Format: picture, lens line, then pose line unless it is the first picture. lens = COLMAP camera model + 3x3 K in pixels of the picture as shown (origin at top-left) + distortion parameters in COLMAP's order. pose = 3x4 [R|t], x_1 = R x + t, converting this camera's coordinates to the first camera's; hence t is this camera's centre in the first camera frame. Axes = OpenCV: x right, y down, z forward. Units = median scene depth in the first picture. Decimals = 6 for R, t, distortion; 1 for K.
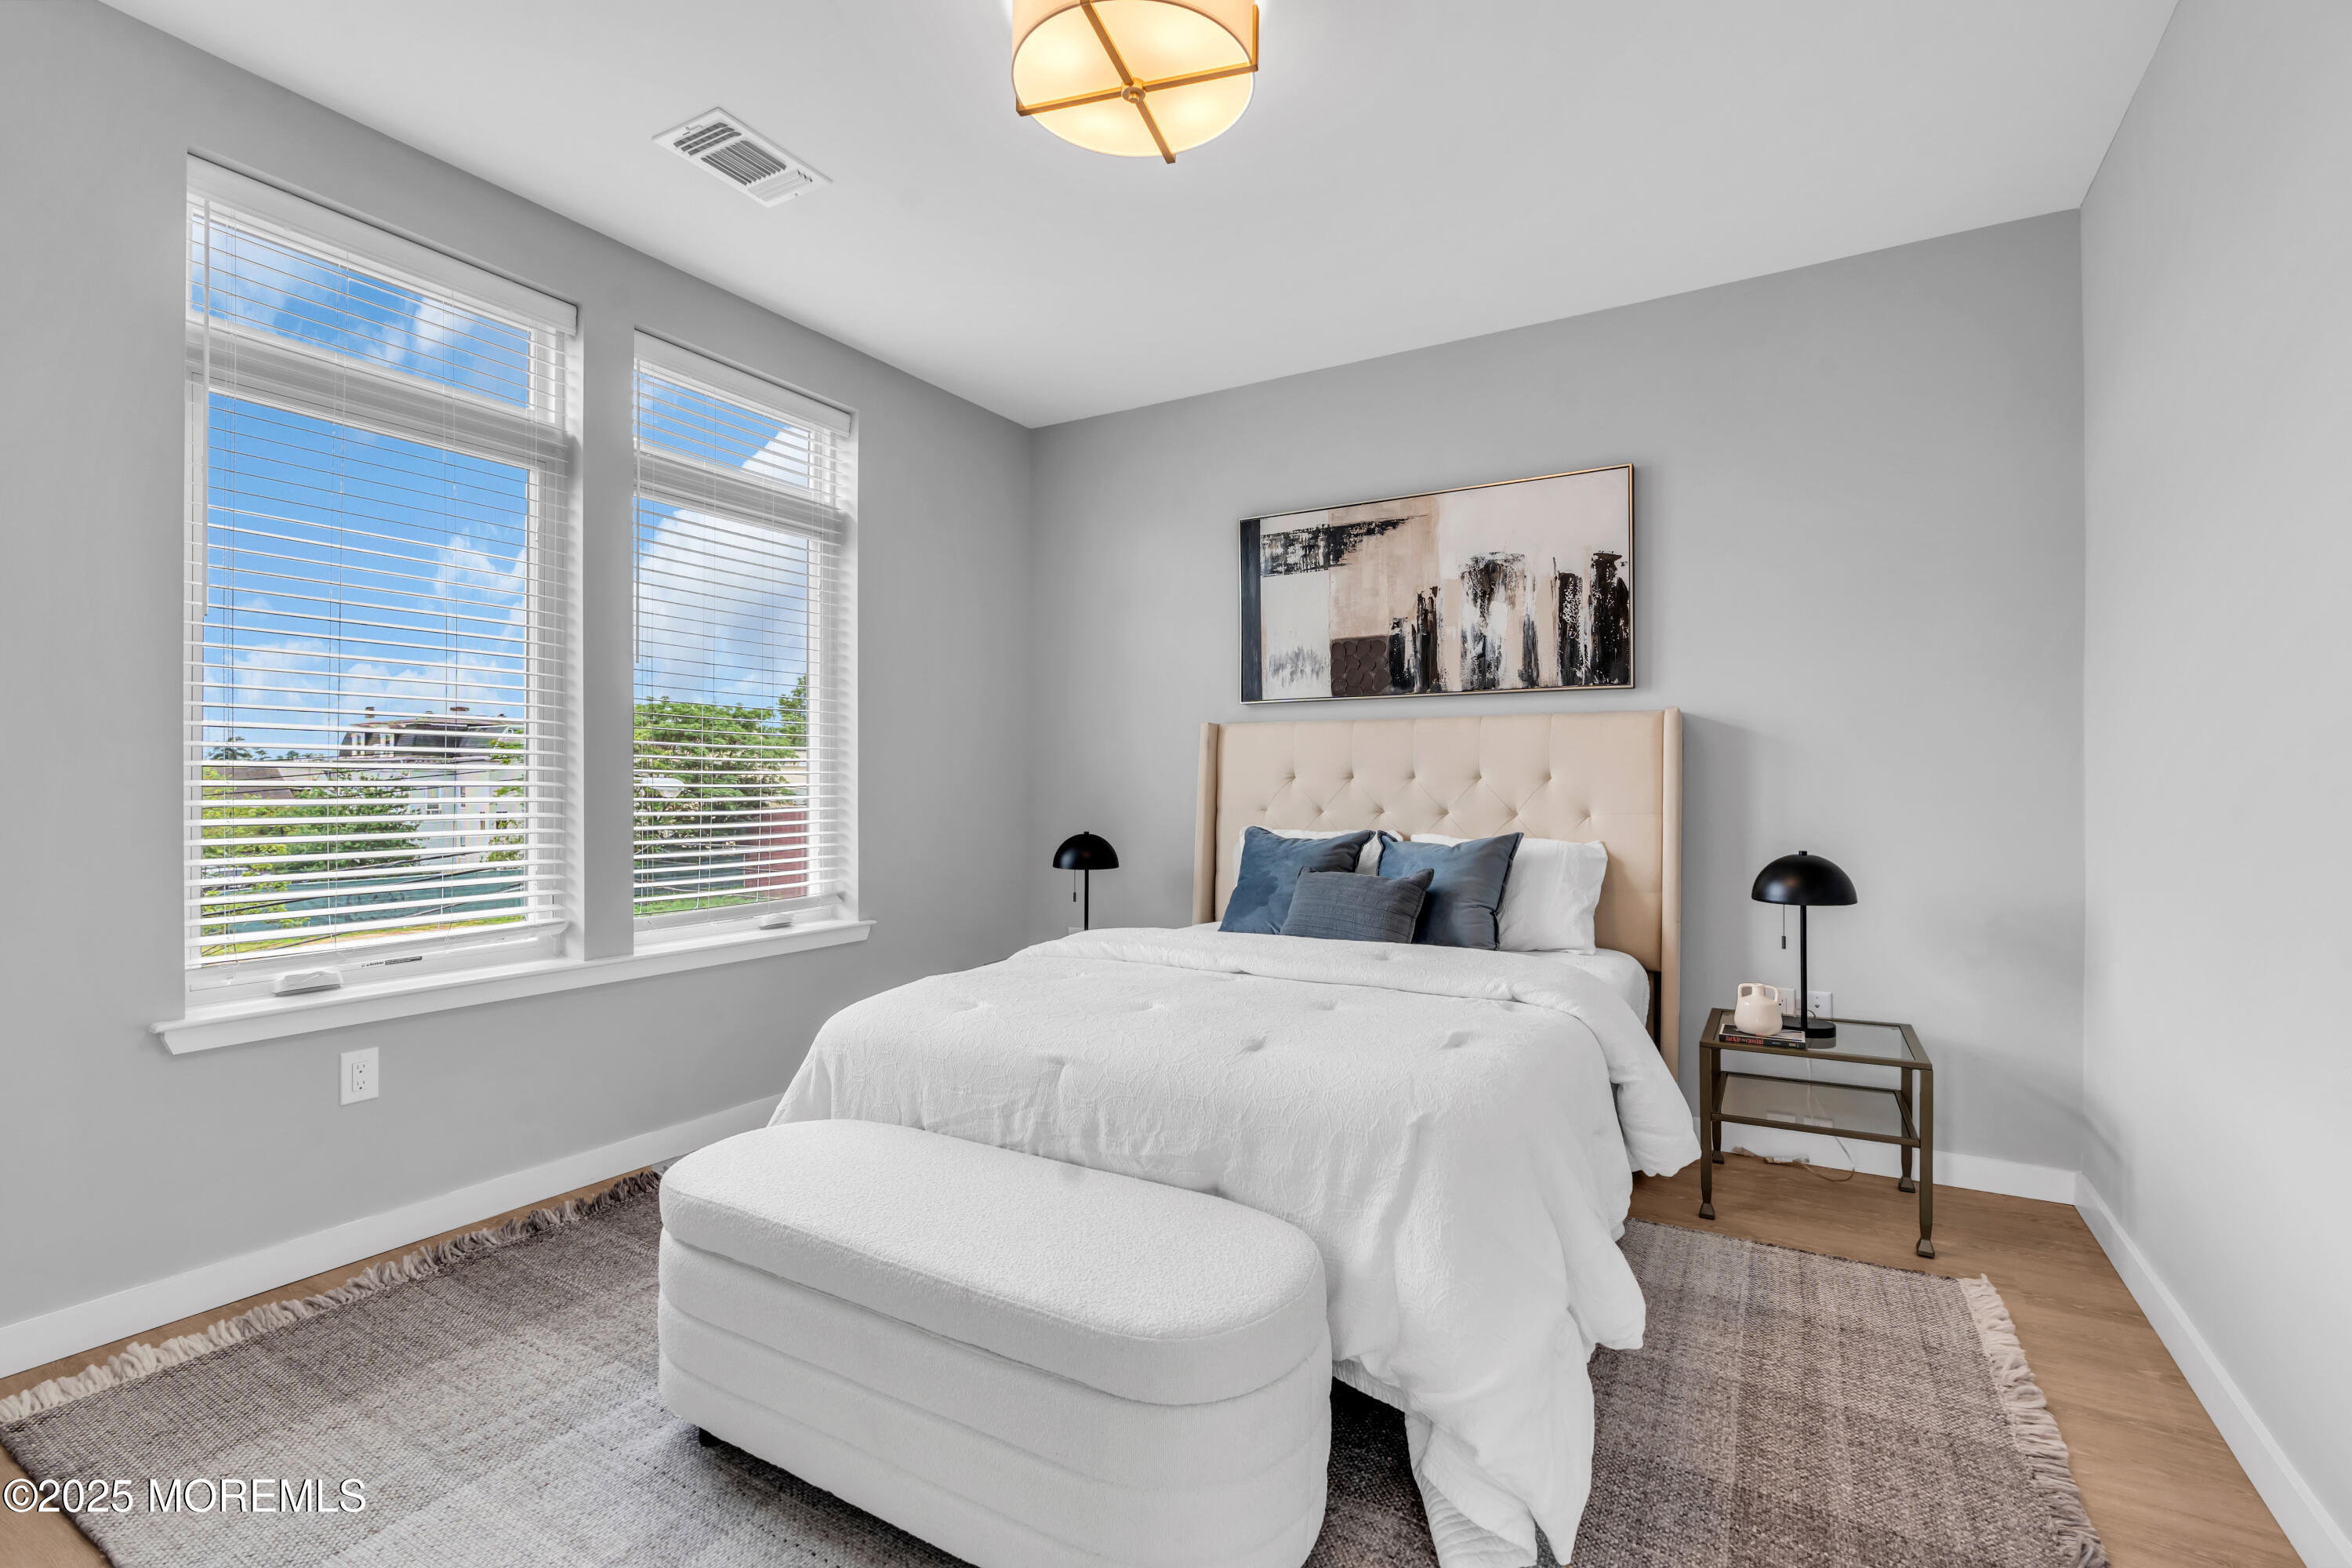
lens RADIAL K [[1055.6, 0, 1164.6], [0, 1055.6, 777.5], [0, 0, 1]] dist [-0.010670, 0.000091]
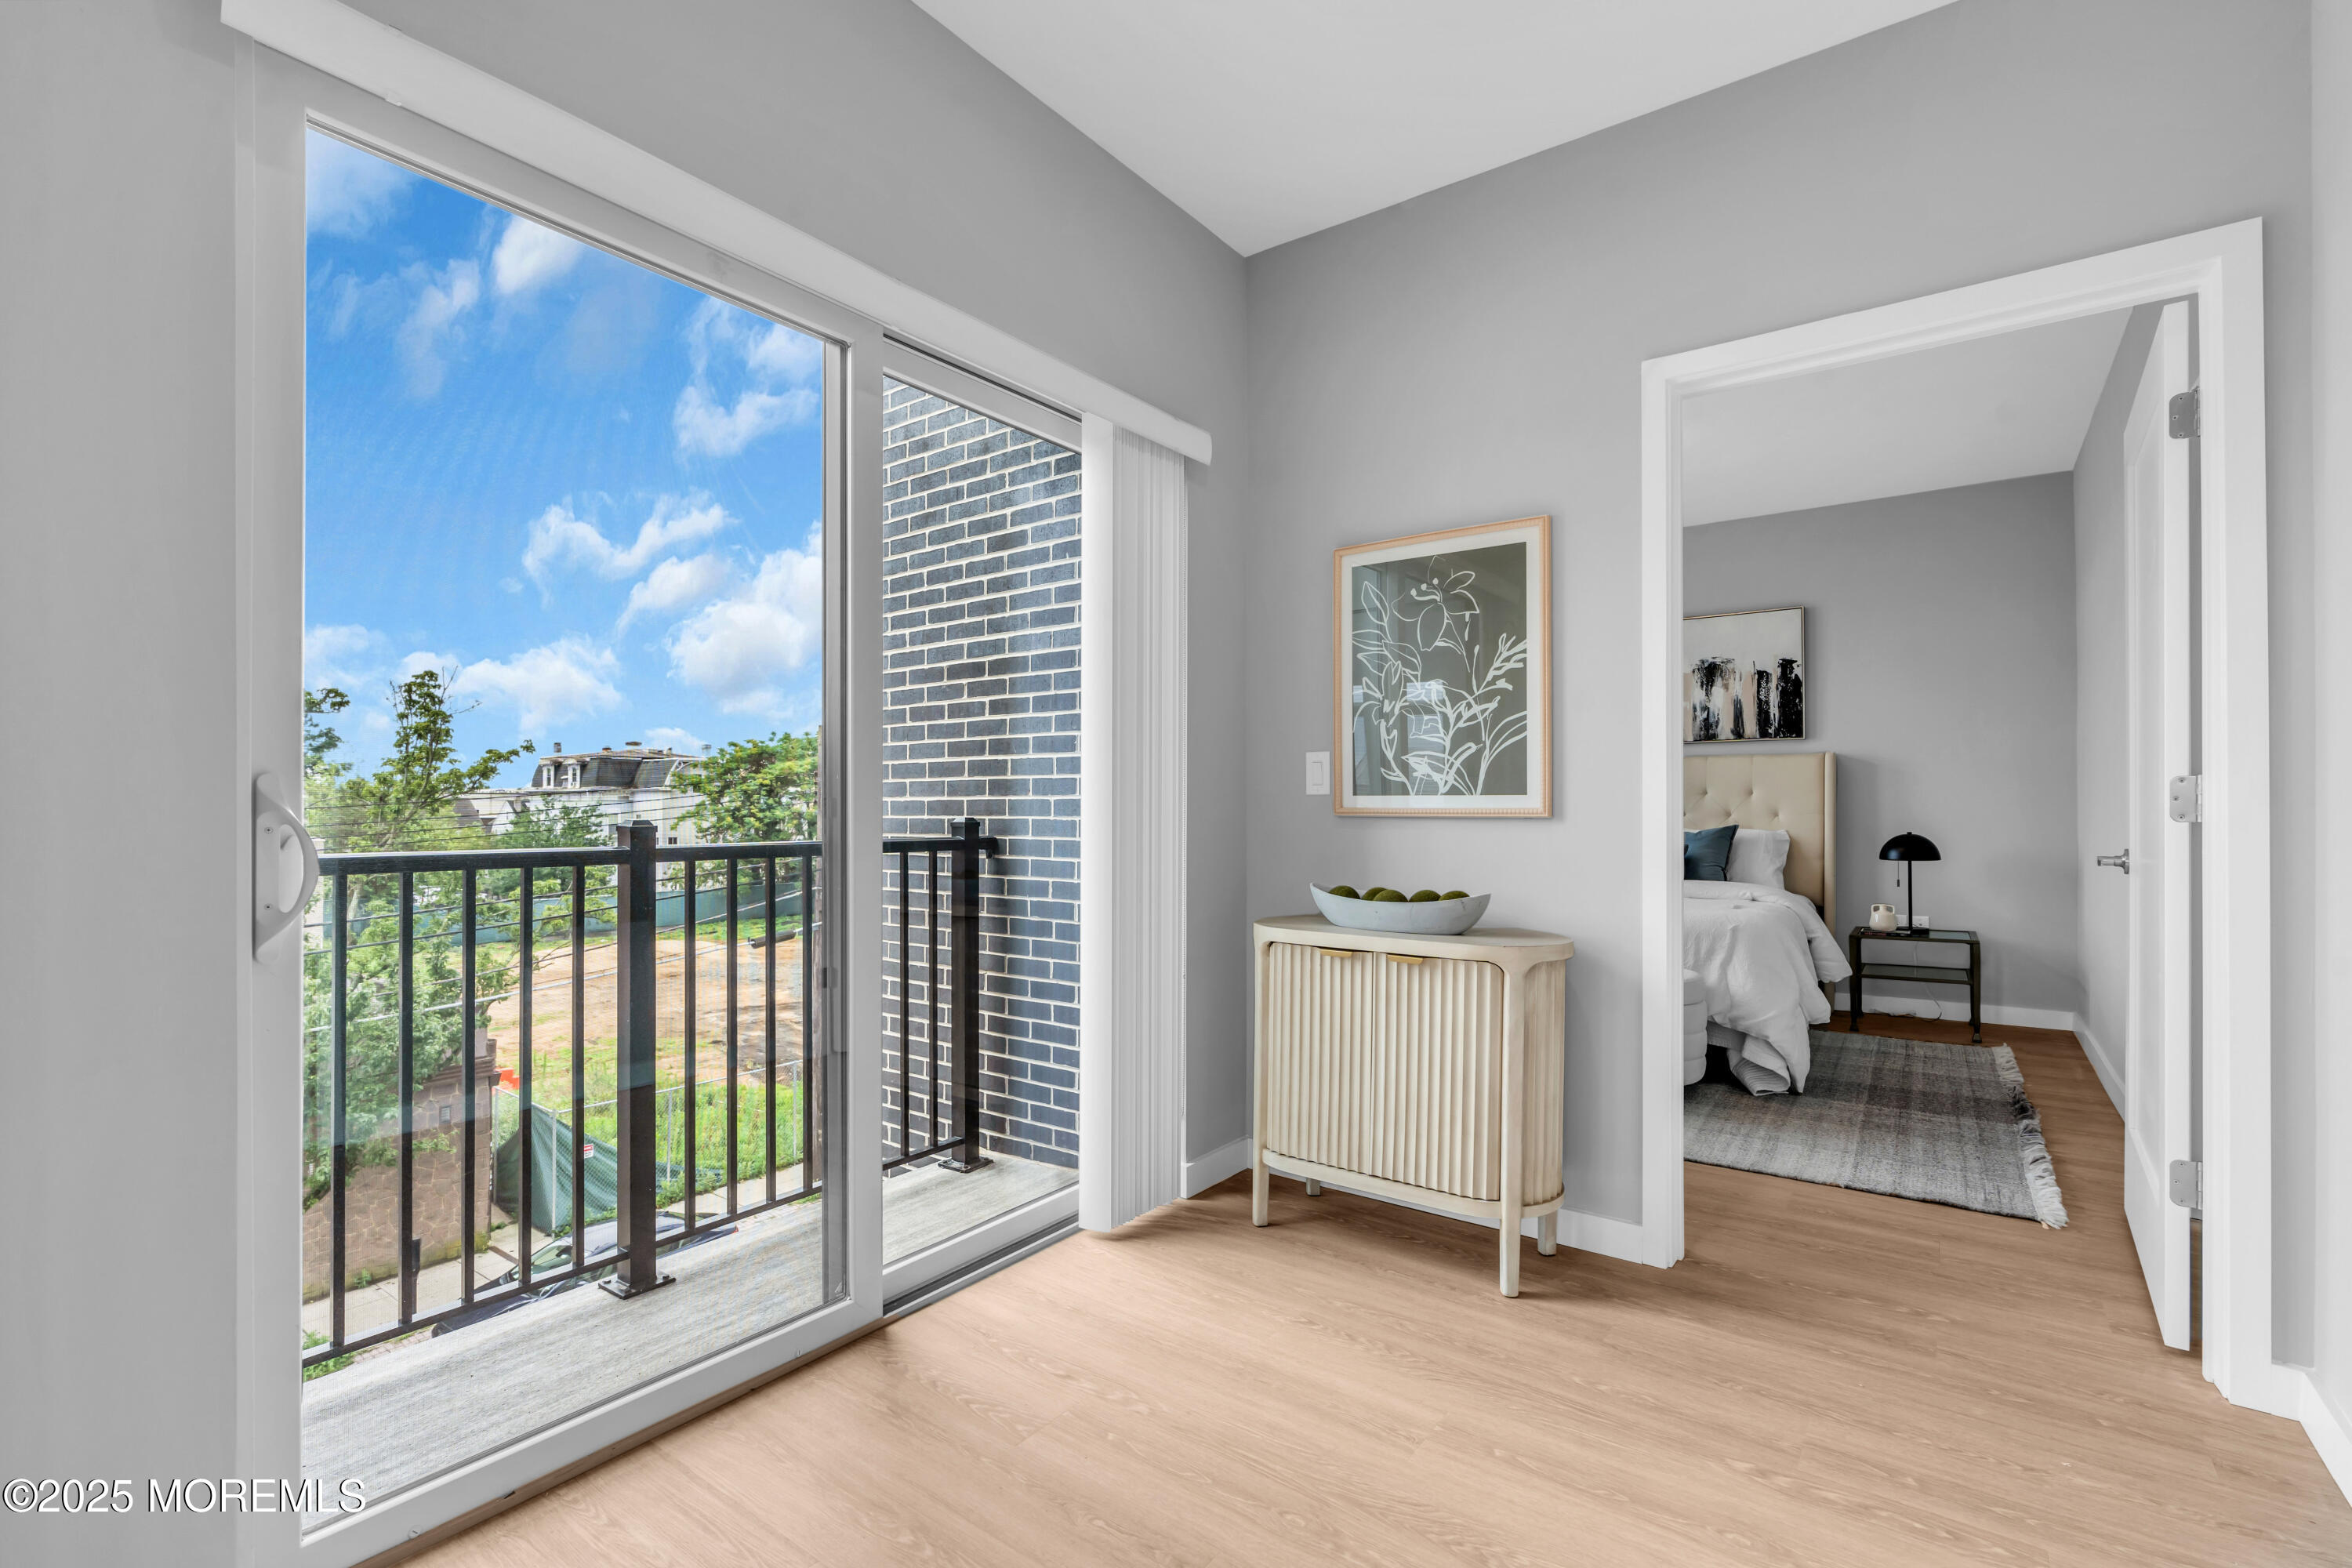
lens RADIAL K [[1051.9, 0, 1167.1], [0, 1051.9, 809.1], [0, 0, 1]] dist [-0.003520, -0.000259]
pose [[0.995597, -0.004668, -0.093618, -0.414585], [0.005105, 0.999977, 0.004422, 0.014138], [0.093595, -0.004881, 0.995598, -0.770265]]
